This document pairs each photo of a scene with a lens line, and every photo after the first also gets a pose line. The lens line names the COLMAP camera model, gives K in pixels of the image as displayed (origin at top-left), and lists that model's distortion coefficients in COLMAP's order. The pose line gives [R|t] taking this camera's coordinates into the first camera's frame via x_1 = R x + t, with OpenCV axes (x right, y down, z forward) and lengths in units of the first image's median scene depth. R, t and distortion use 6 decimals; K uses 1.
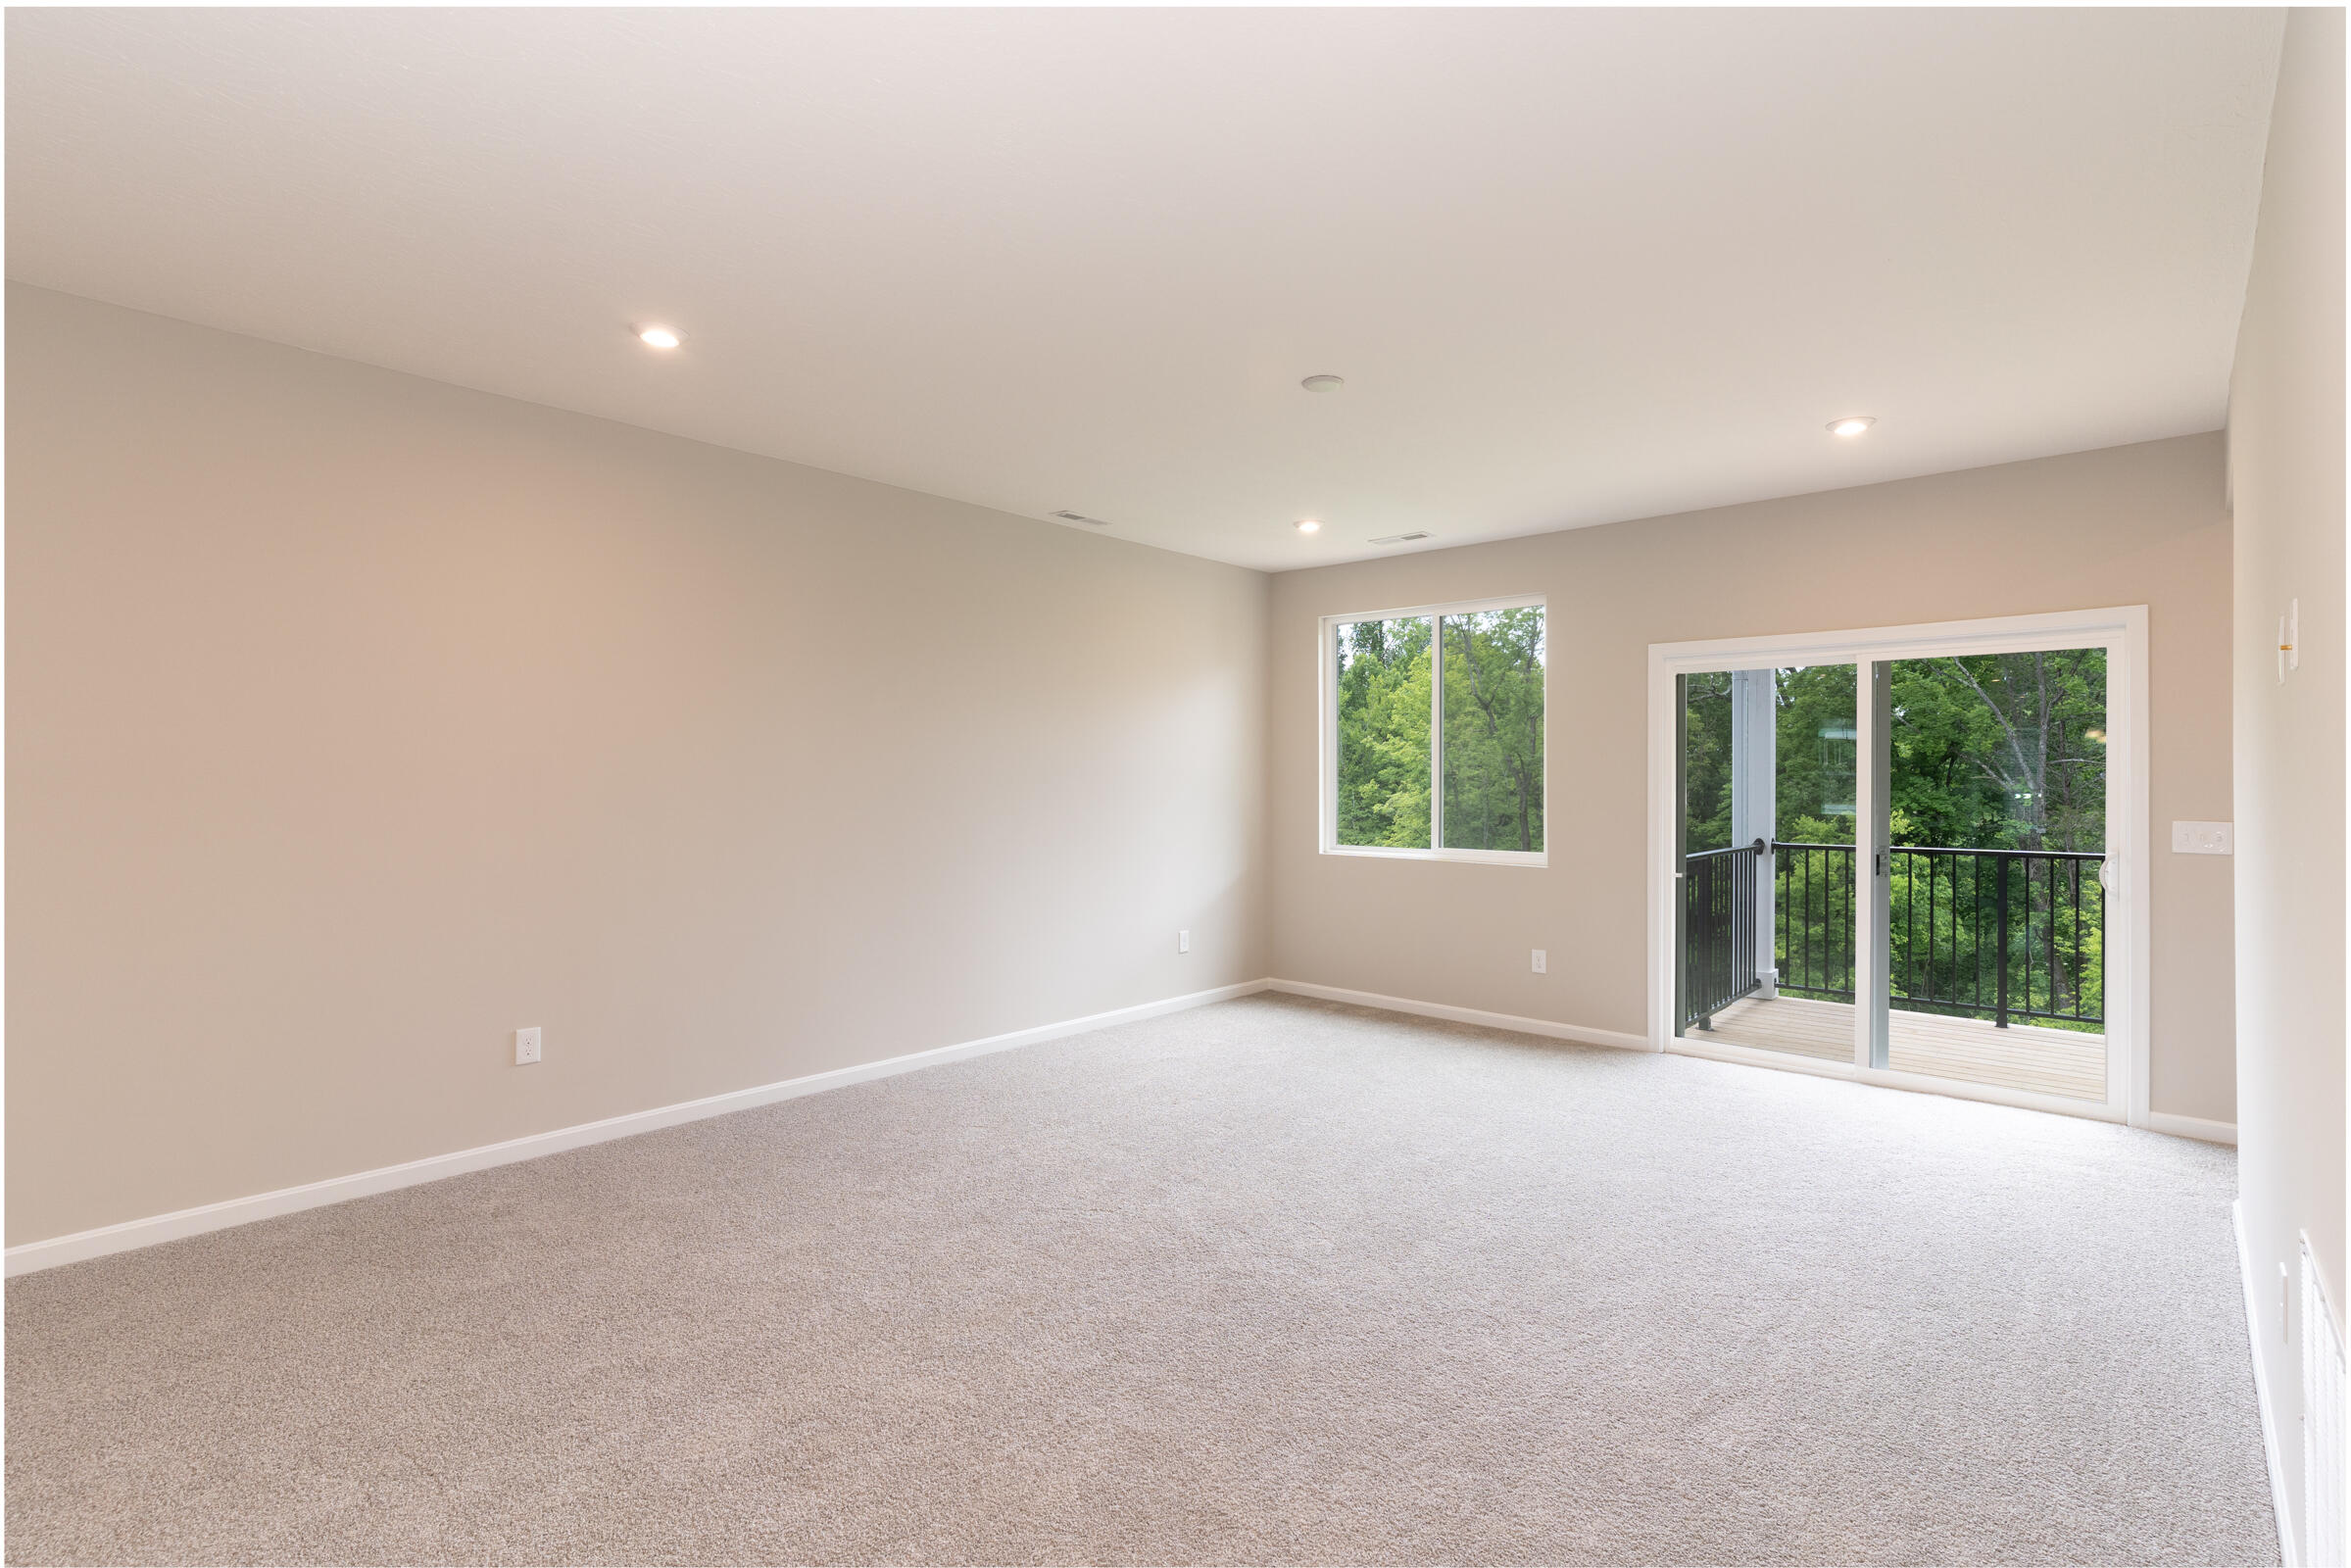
lens RADIAL K [[1122.2, 0, 1179.8], [0, 1122.2, 773.3], [0, 0, 1]] dist [0.004119, -0.000304]
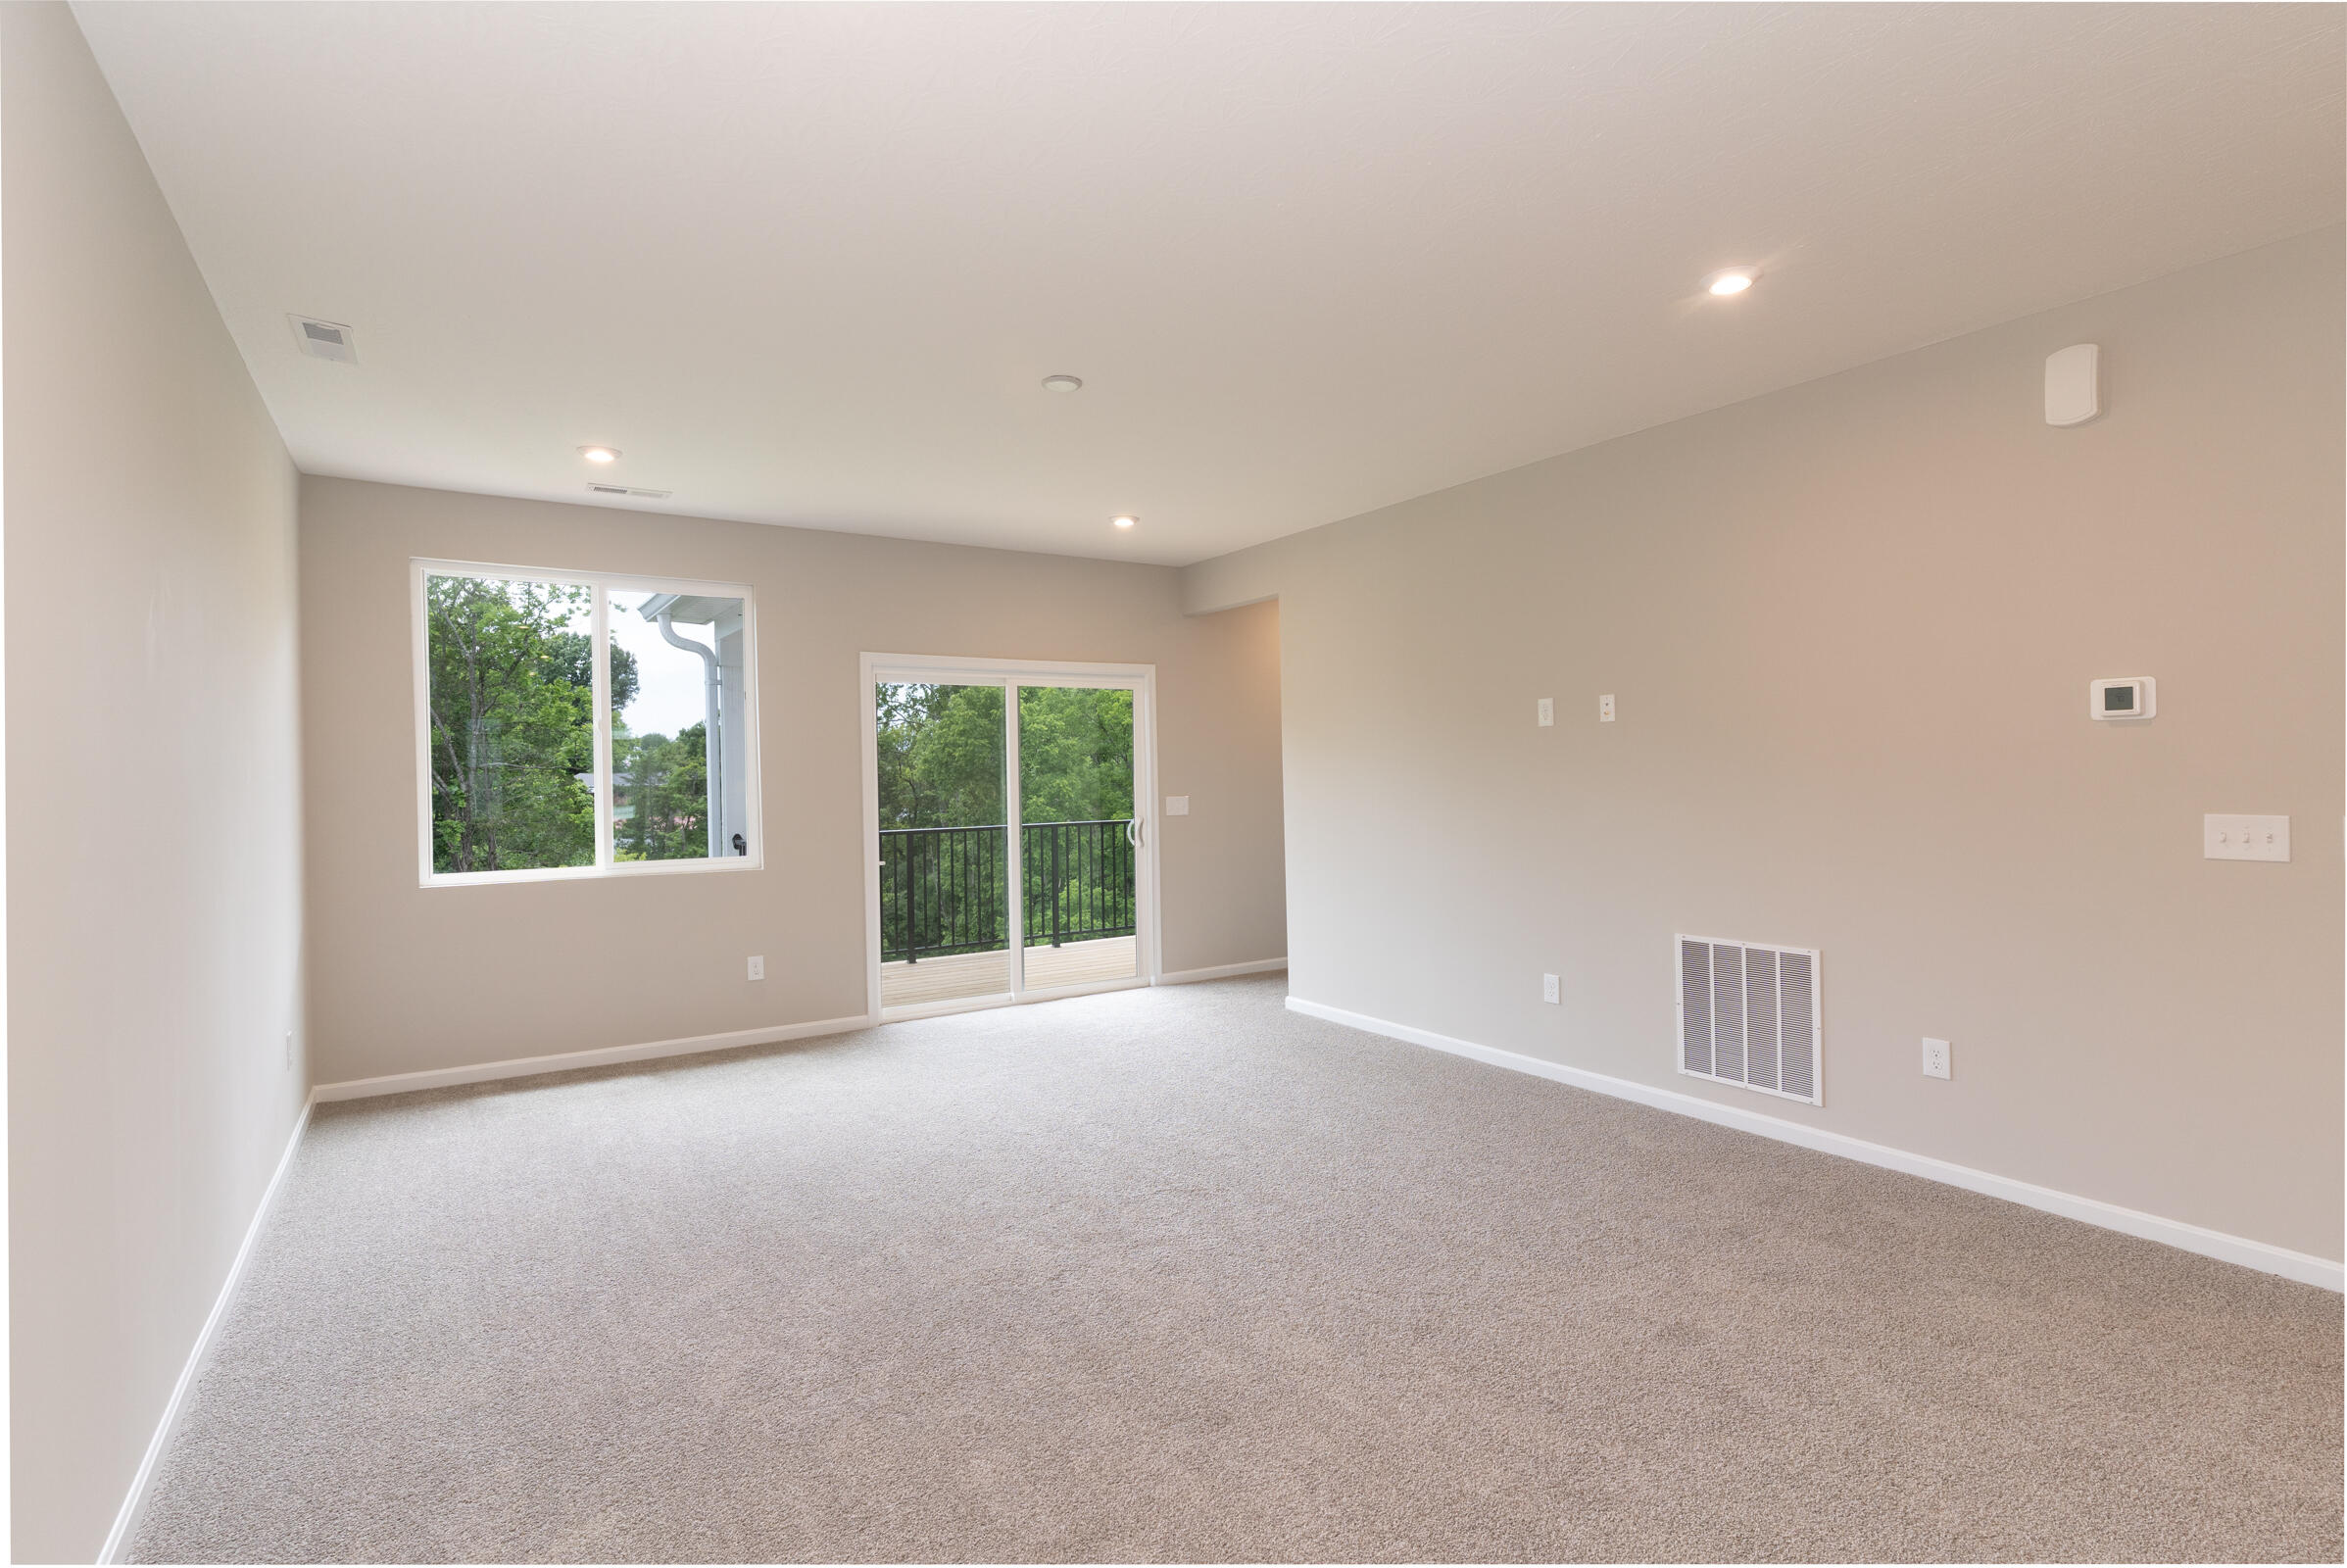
lens RADIAL K [[1120.3, 0, 1180.6], [0, 1120.3, 792.3], [0, 0, 1]] dist [0.004119, -0.000304]
pose [[0.266710, -0.023630, 0.963487, -0.455939], [0.009930, 0.999714, 0.021769, -0.000642], [-0.963726, 0.003761, 0.266868, 0.350052]]
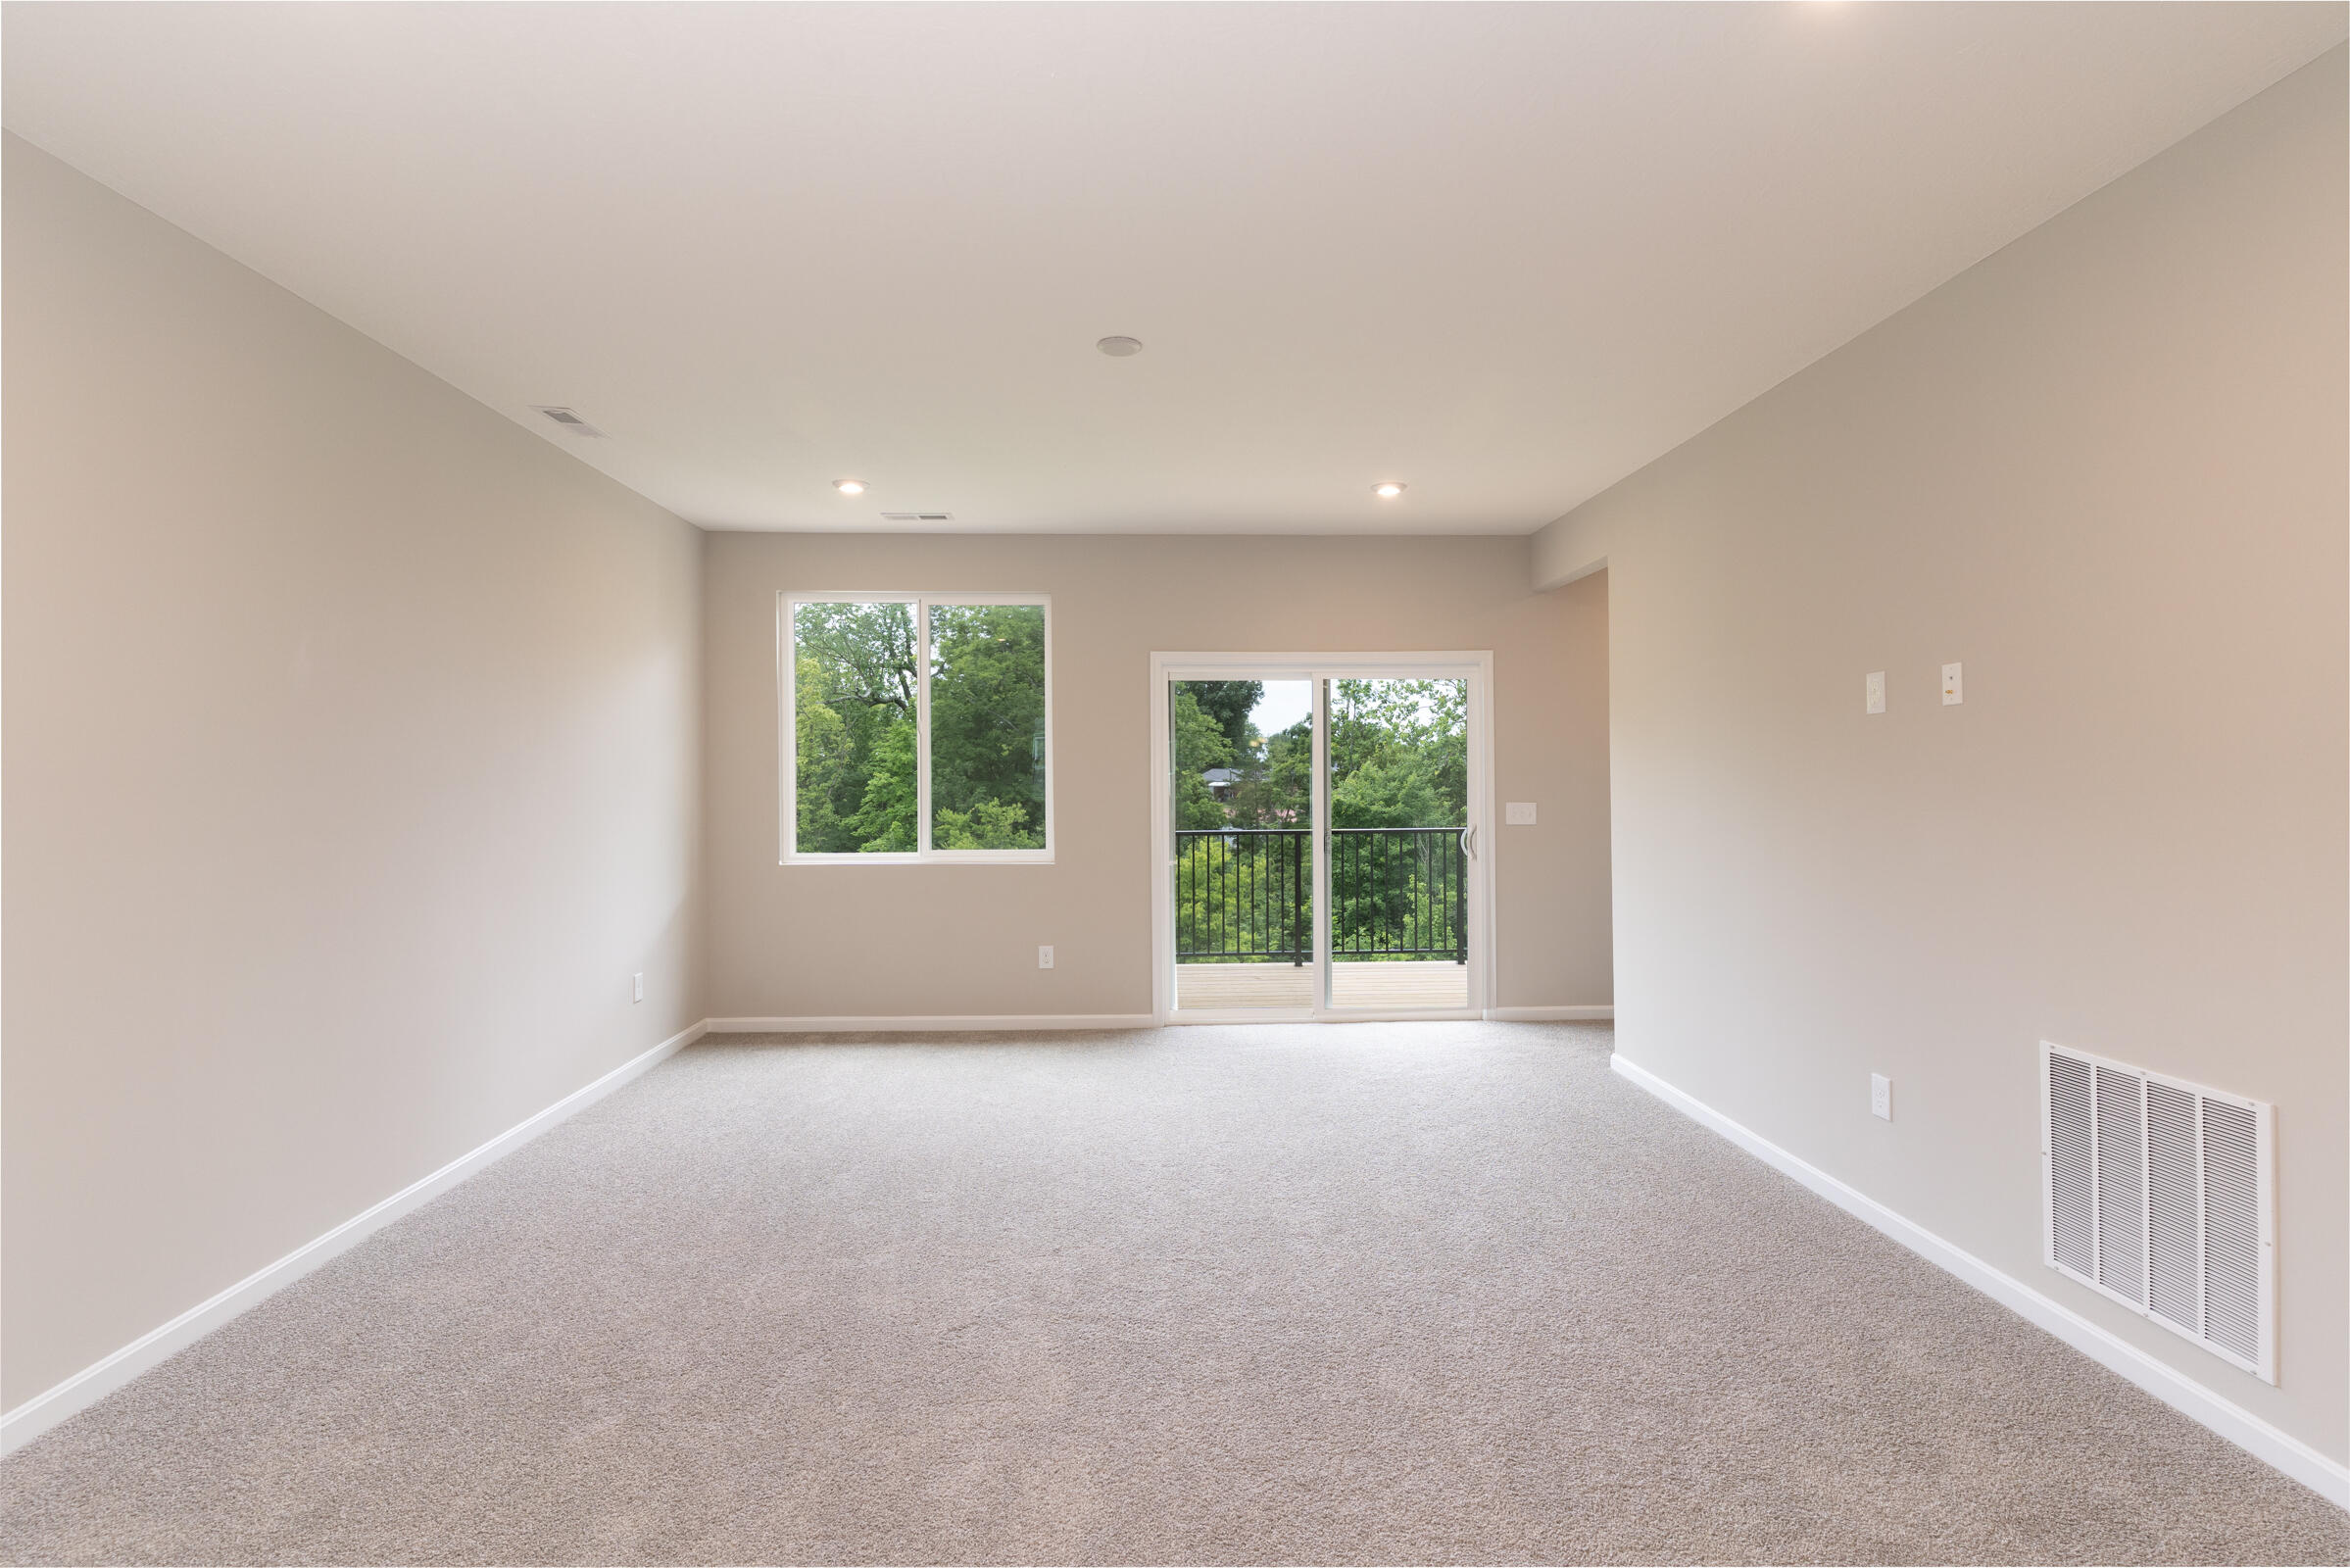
lens RADIAL K [[1121.7, 0, 1173.0], [0, 1121.7, 784.5], [0, 0, 1]] dist [0.004119, -0.000304]
pose [[0.723676, -0.010999, 0.690052, -0.264360], [0.002733, 0.999911, 0.013072, -0.000939], [-0.690134, -0.007574, 0.723642, 0.169383]]
